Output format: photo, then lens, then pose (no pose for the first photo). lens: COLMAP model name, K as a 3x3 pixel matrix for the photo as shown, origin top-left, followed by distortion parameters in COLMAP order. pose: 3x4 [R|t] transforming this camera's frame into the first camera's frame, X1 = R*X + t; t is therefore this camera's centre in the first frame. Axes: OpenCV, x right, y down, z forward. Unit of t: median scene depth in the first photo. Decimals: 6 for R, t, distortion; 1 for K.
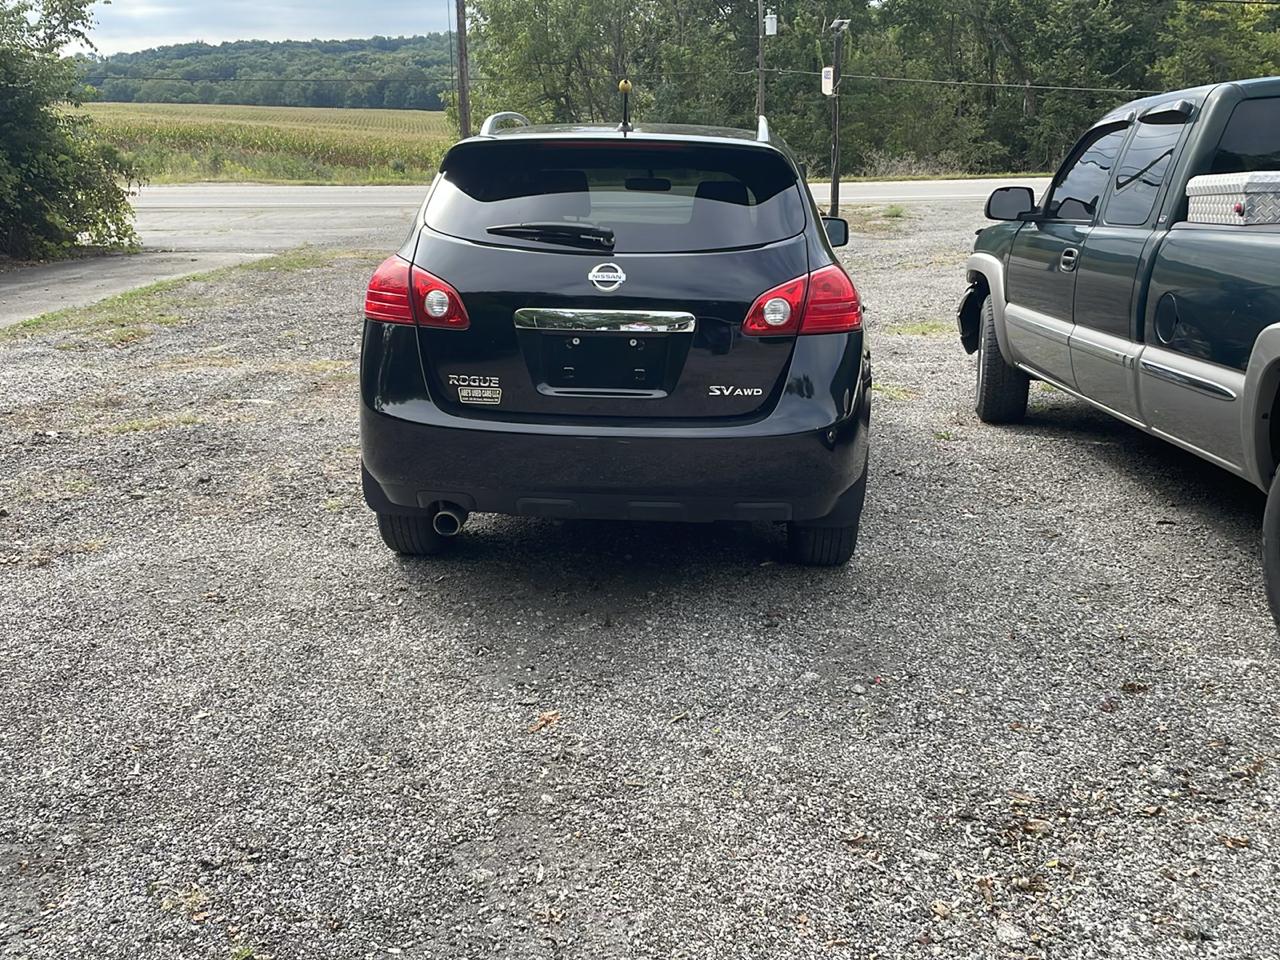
lens RADIAL K [[1202.6, 0, 640.0], [0, 1202.6, 480.0], [0, 0, 1]] dist [0.084326, -0.097885]
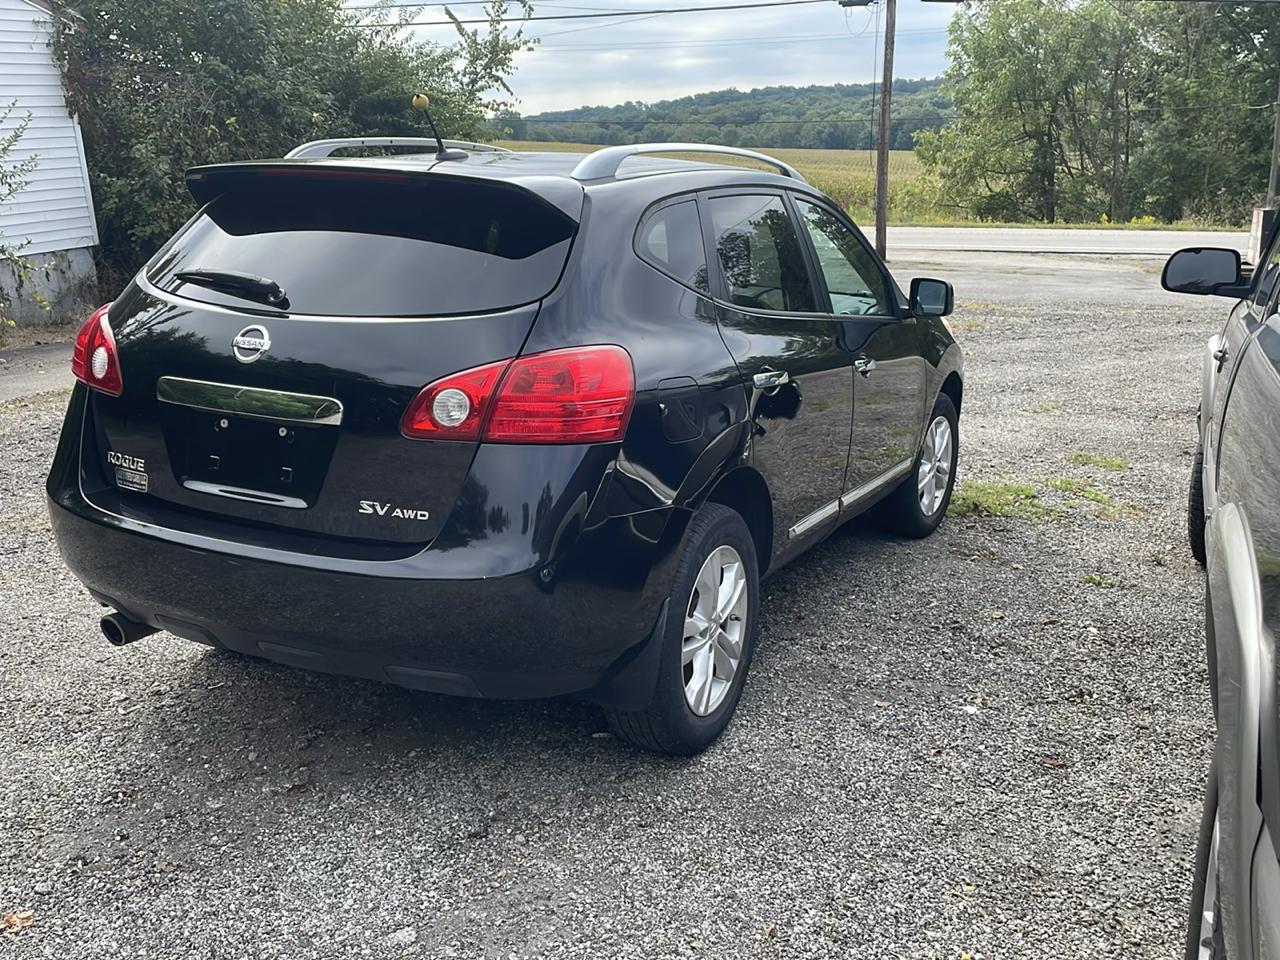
lens RADIAL K [[1209.5, 0, 644.0], [0, 1209.5, 478.6], [0, 0, 1]] dist [0.075306, -0.082932]
pose [[0.923141, 0.104713, -0.369928, 0.095053], [-0.117018, 0.993070, -0.010913, -0.020134], [0.366221, 0.053363, 0.928996, 0.073730]]
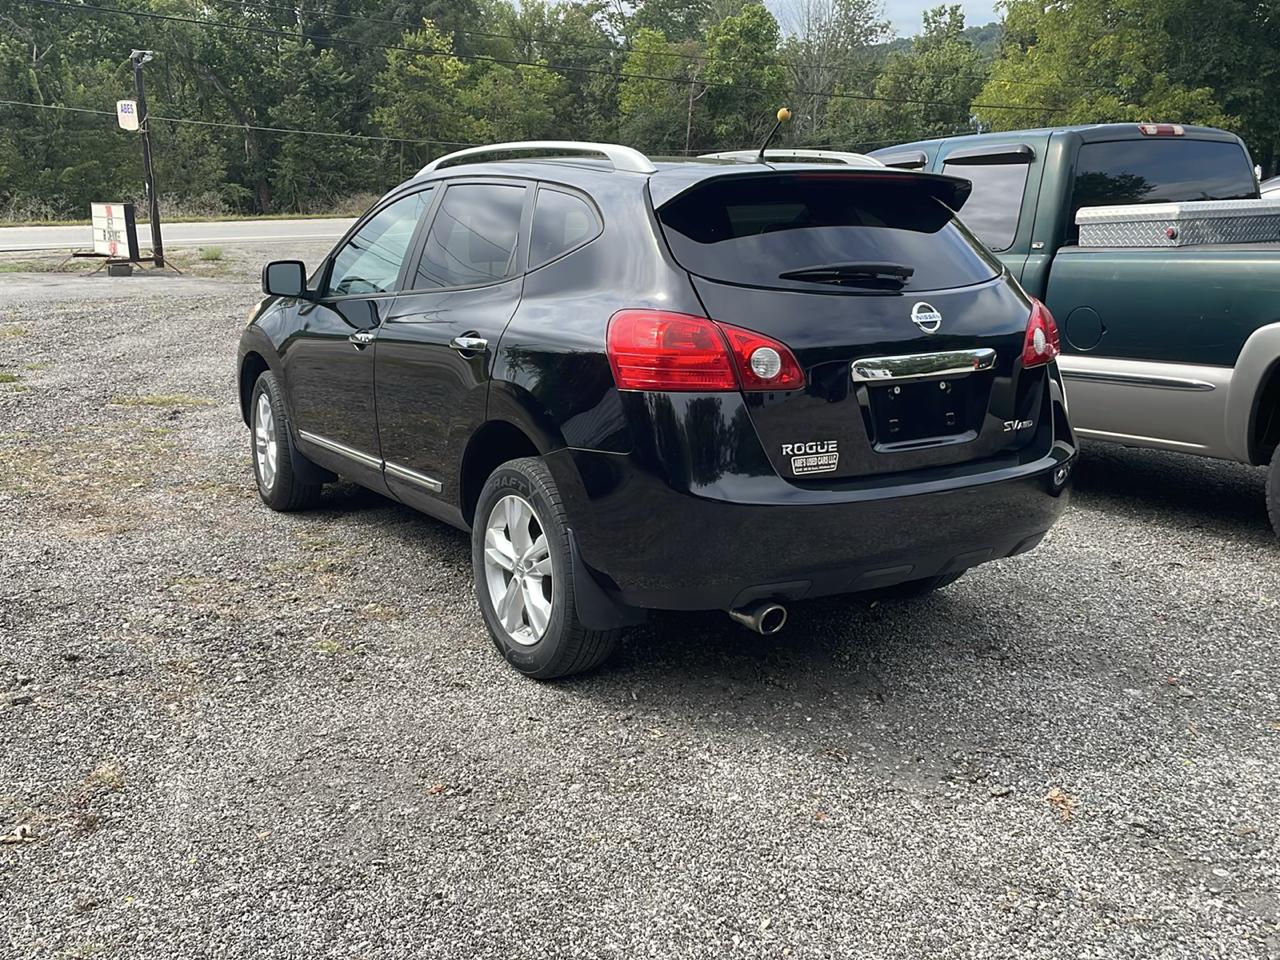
lens RADIAL K [[1202.6, 0, 640.0], [0, 1202.6, 480.0], [0, 0, 1]] dist [0.084326, -0.097885]
pose [[0.813629, -0.137971, 0.564776, -0.143644], [0.156207, 0.987591, 0.016226, -0.018272], [-0.560006, 0.075020, 0.825085, 0.070858]]
